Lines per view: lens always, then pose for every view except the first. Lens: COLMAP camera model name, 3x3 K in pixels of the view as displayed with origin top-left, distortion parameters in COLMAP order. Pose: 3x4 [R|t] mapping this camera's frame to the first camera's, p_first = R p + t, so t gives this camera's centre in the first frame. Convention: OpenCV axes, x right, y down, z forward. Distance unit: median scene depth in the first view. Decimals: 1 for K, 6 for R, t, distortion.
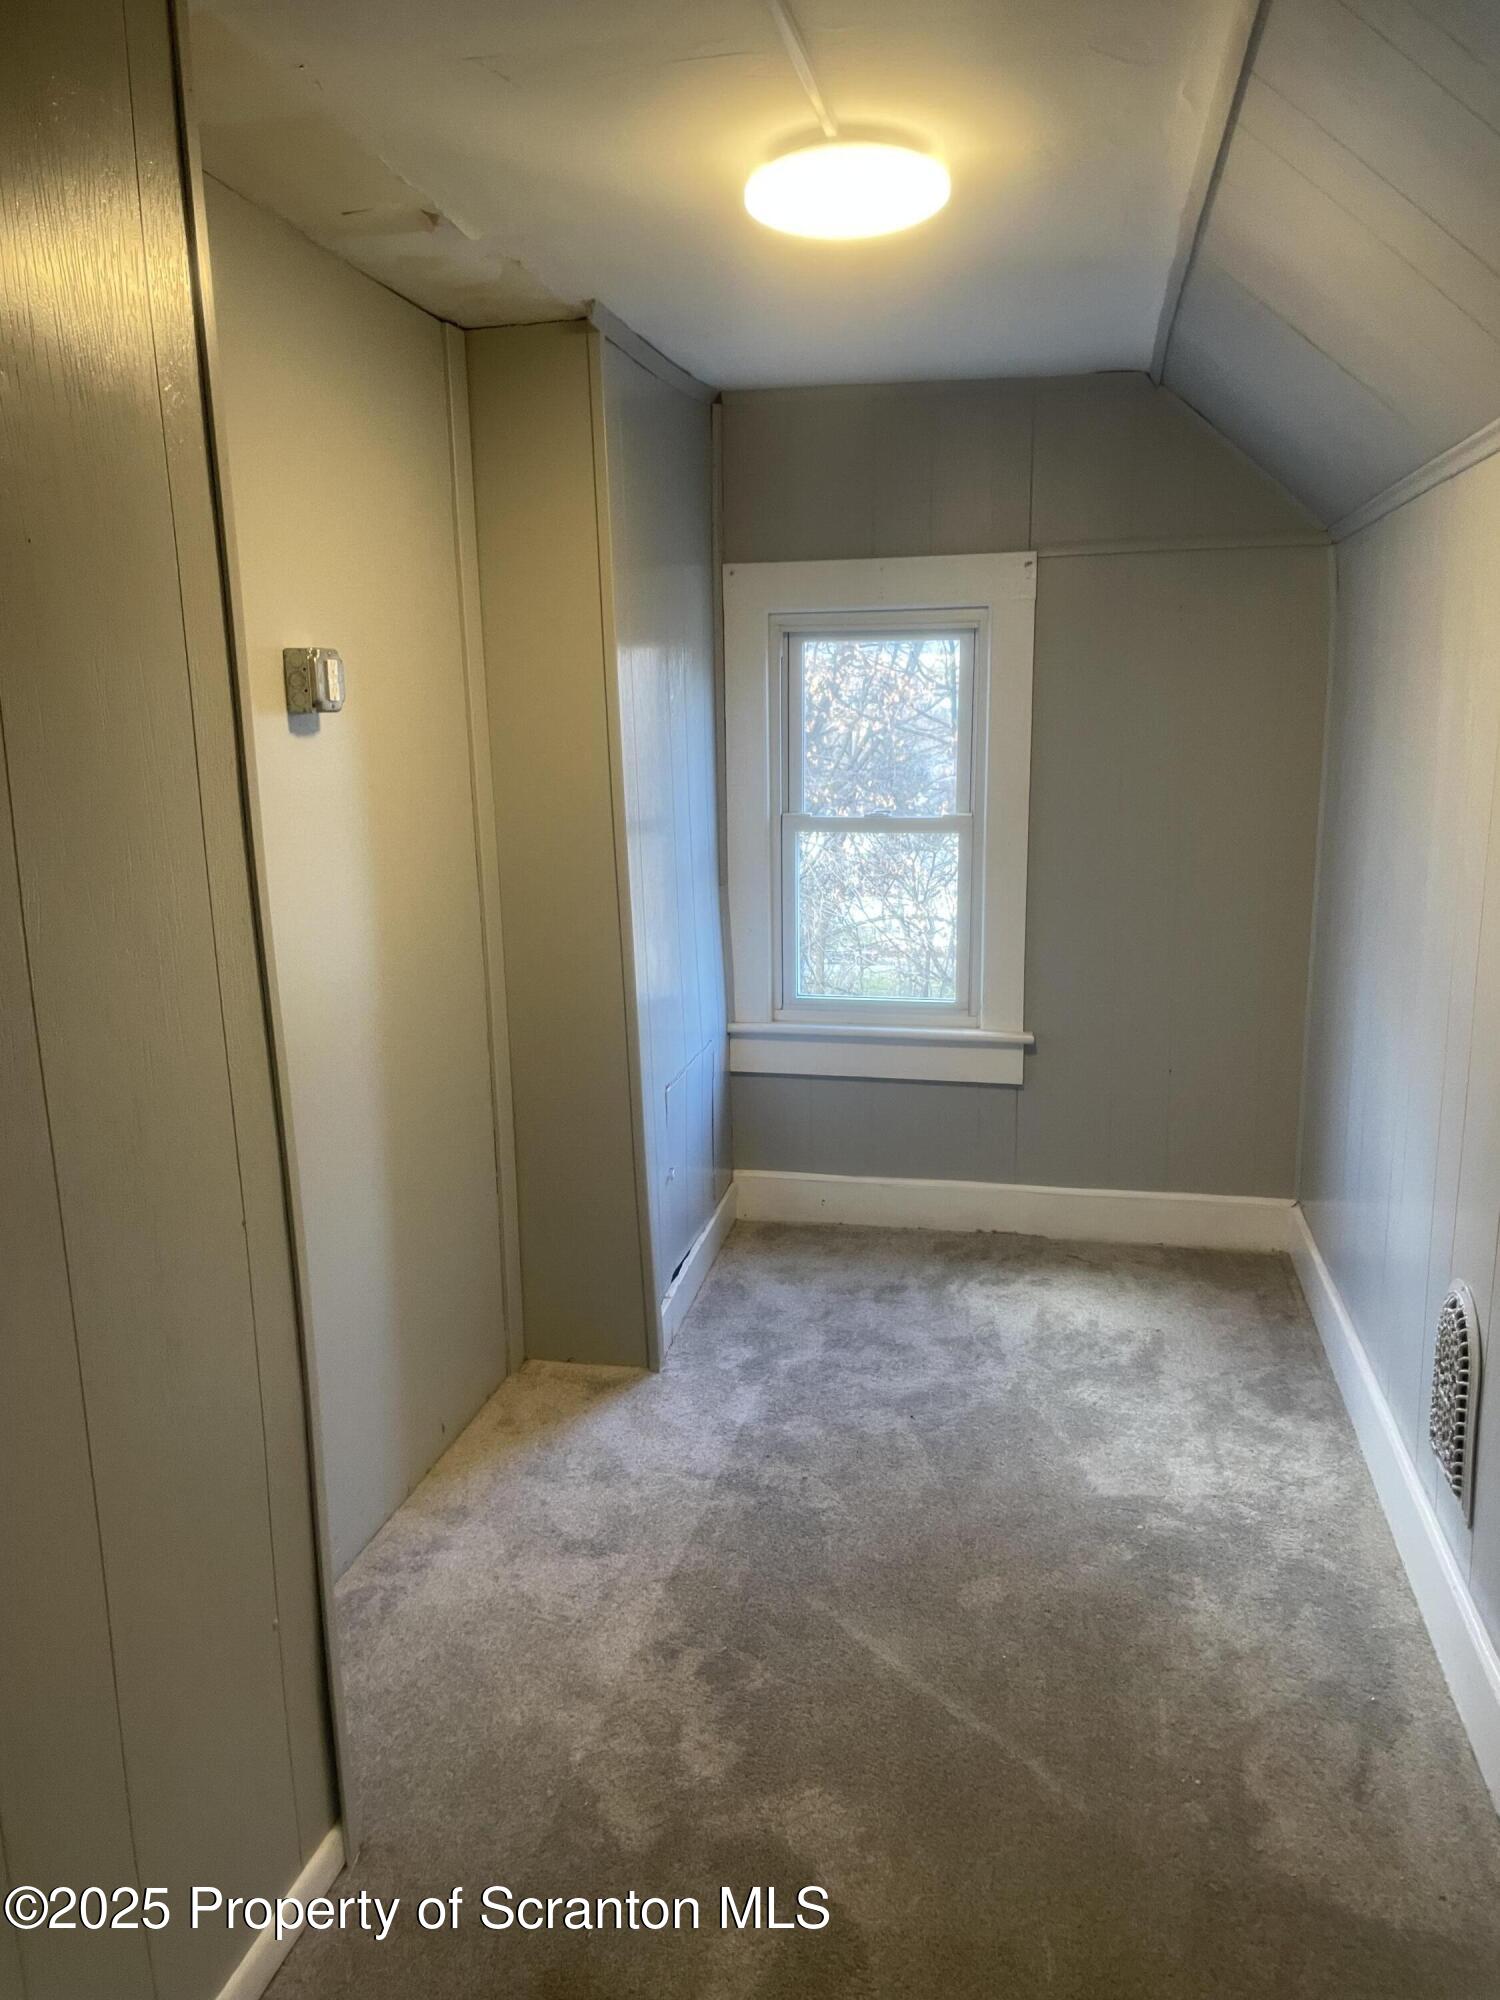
lens RADIAL K [[1495.6, 0, 766.3], [0, 1495.6, 1004.5], [0, 0, 1]] dist [0.113412, -0.144579]
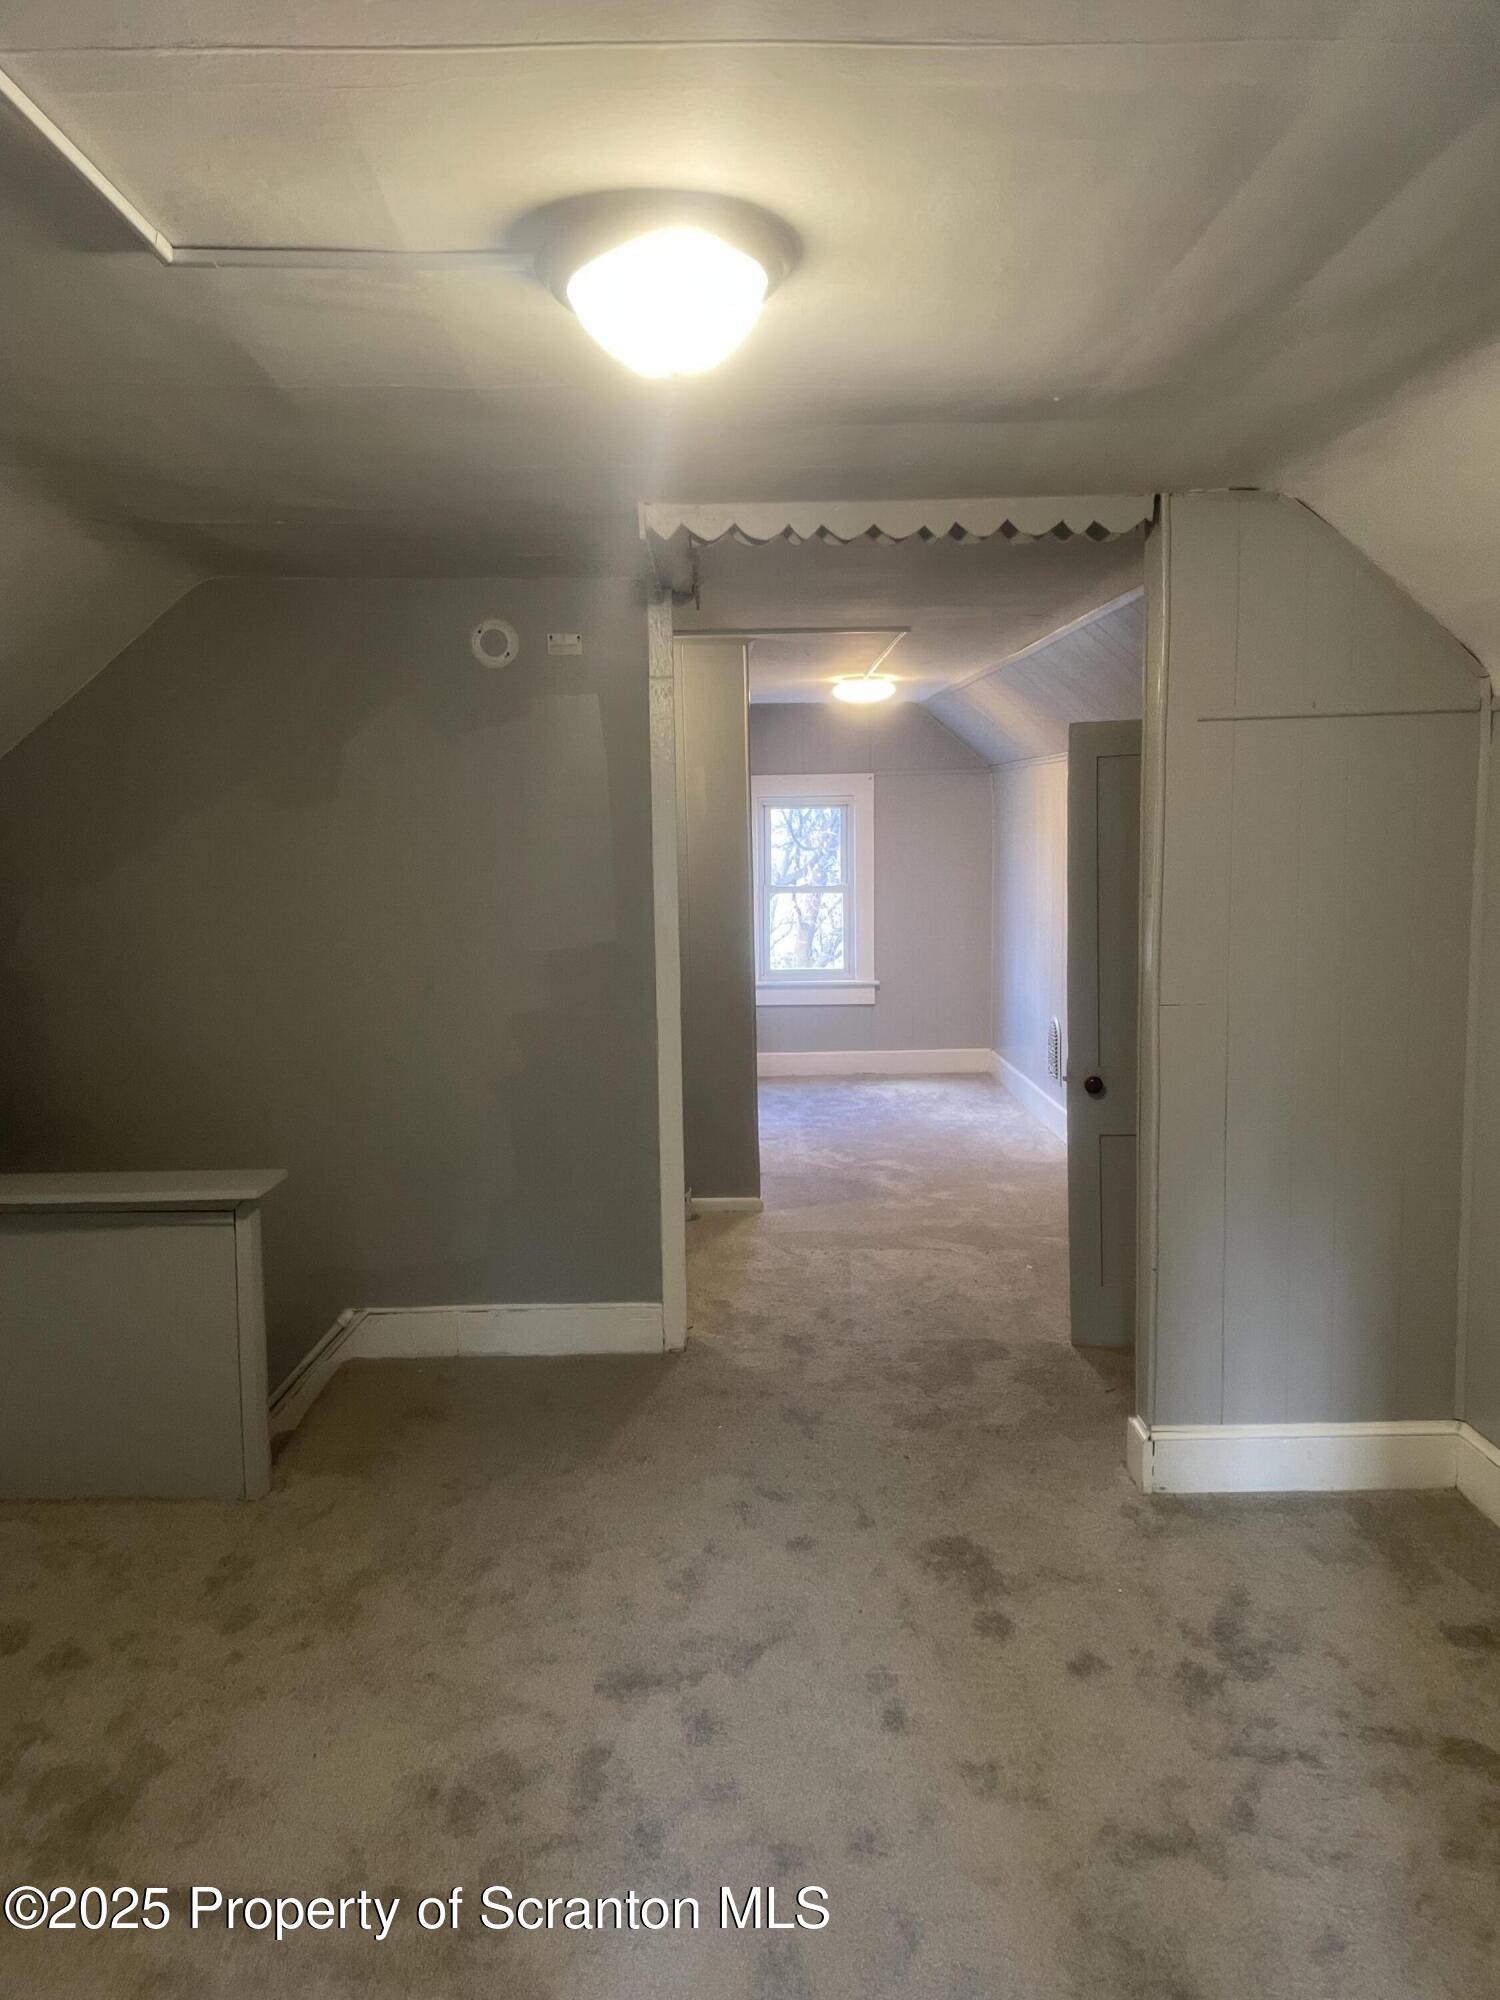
lens RADIAL K [[1495.6, 0, 766.3], [0, 1495.6, 1004.5], [0, 0, 1]] dist [0.113412, -0.144579]
pose [[0.972784, -0.033673, 0.229252, -0.500477], [0.056782, 0.993860, -0.094964, 0.258526], [-0.224647, 0.105397, 0.968723, -1.126653]]
